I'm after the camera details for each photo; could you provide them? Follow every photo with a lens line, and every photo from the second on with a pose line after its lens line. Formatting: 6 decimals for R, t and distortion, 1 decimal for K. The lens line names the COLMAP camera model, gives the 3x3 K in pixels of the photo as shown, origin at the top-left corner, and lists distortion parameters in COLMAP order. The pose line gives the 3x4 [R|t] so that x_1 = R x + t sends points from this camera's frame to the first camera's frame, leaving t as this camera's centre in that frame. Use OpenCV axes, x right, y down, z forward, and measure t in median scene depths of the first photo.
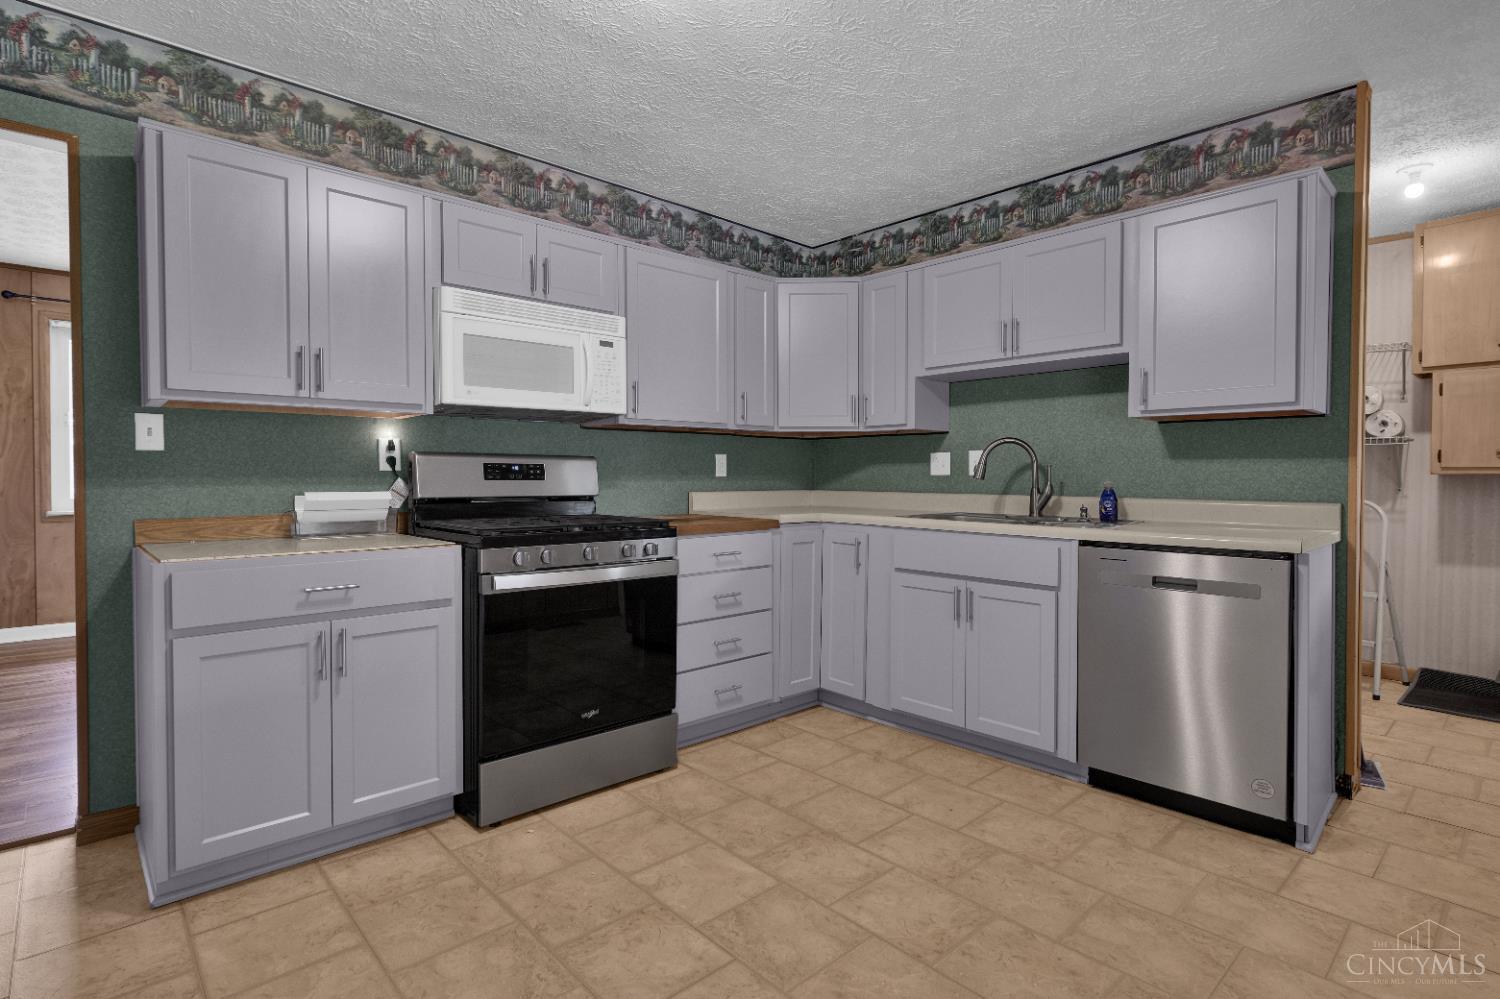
lens RADIAL K [[745.5, 0, 752.2], [0, 745.5, 492.1], [0, 0, 1]] dist [-0.002086, -0.000549]
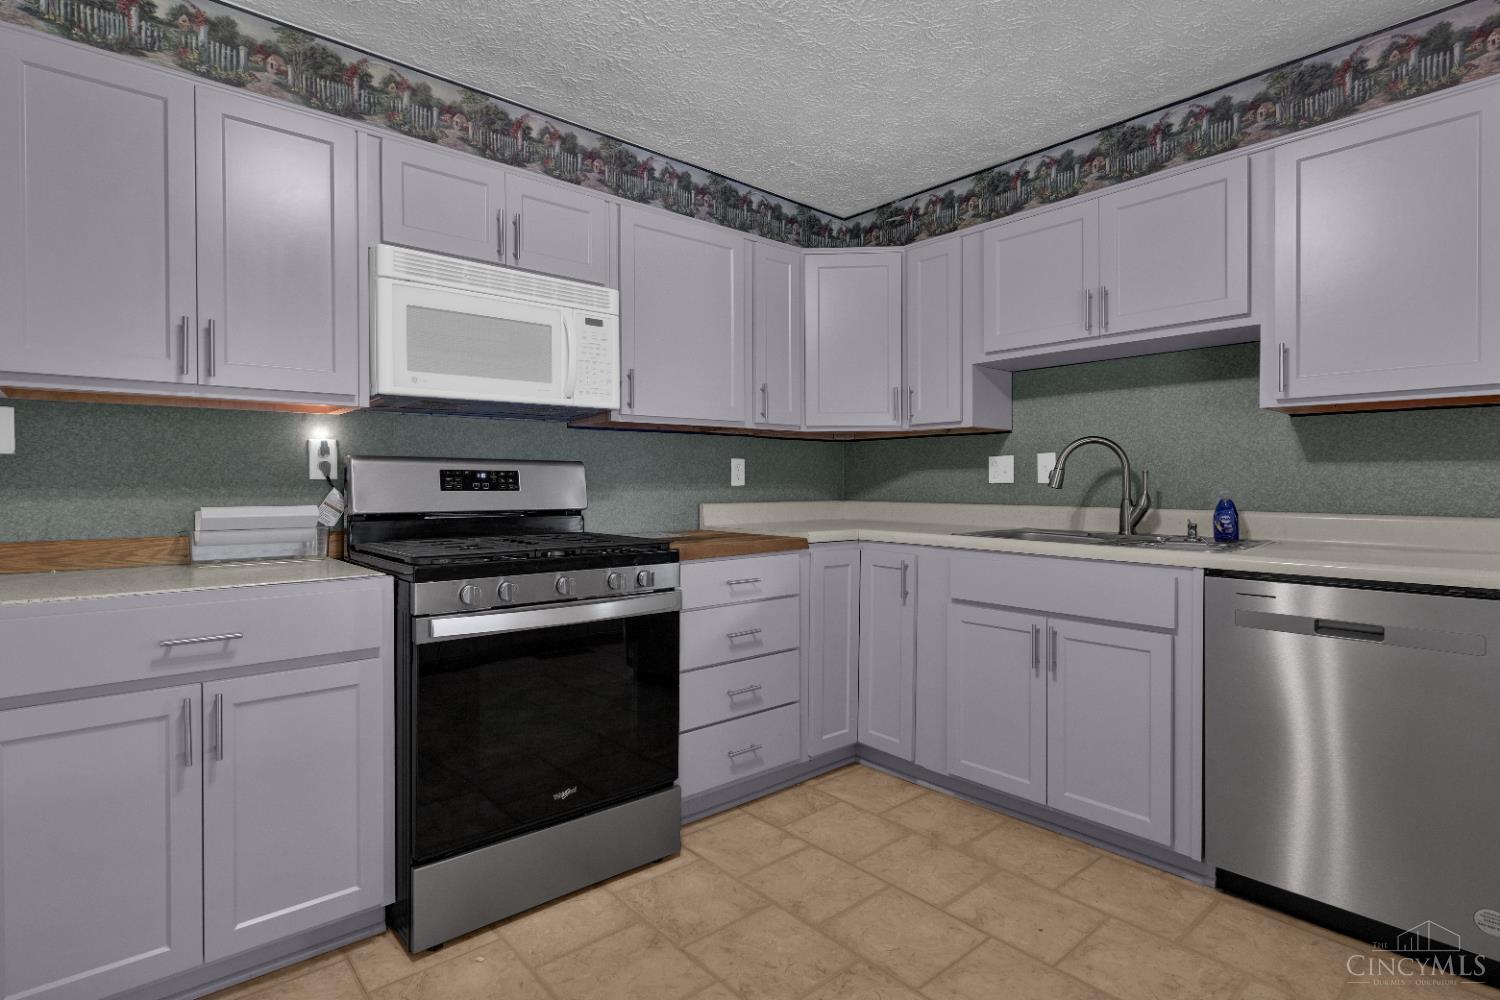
lens RADIAL K [[752.6, 0, 751.9], [0, 752.6, 490.8], [0, 0, 1]] dist [-0.002699, -0.000261]
pose [[0.999534, -0.002125, -0.030460, 0.000347], [0.001744, 0.999920, -0.012545, -0.005346], [0.030484, 0.012486, 0.999457, 0.197204]]
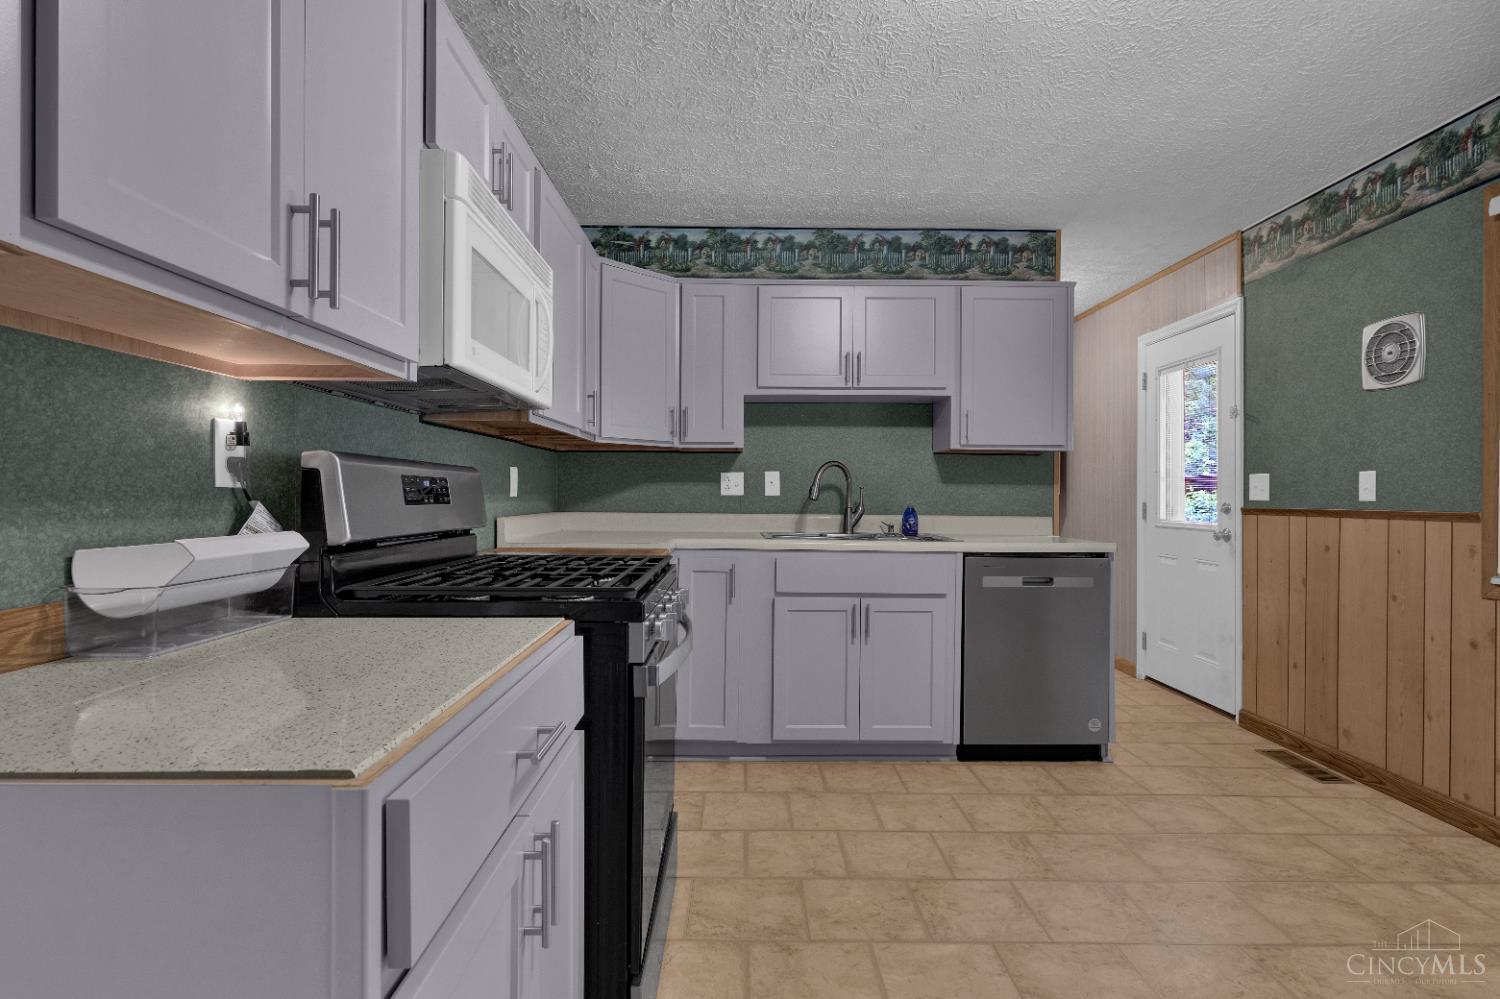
lens RADIAL K [[738.6, 0, 742.4], [0, 738.6, 492.9], [0, 0, 1]] dist [0.000274, -0.000036]
pose [[0.673257, 0.003943, 0.739398, -0.593731], [0.011028, 0.999821, -0.015373, -0.013729], [-0.739326, 0.018503, 0.673093, 0.427256]]
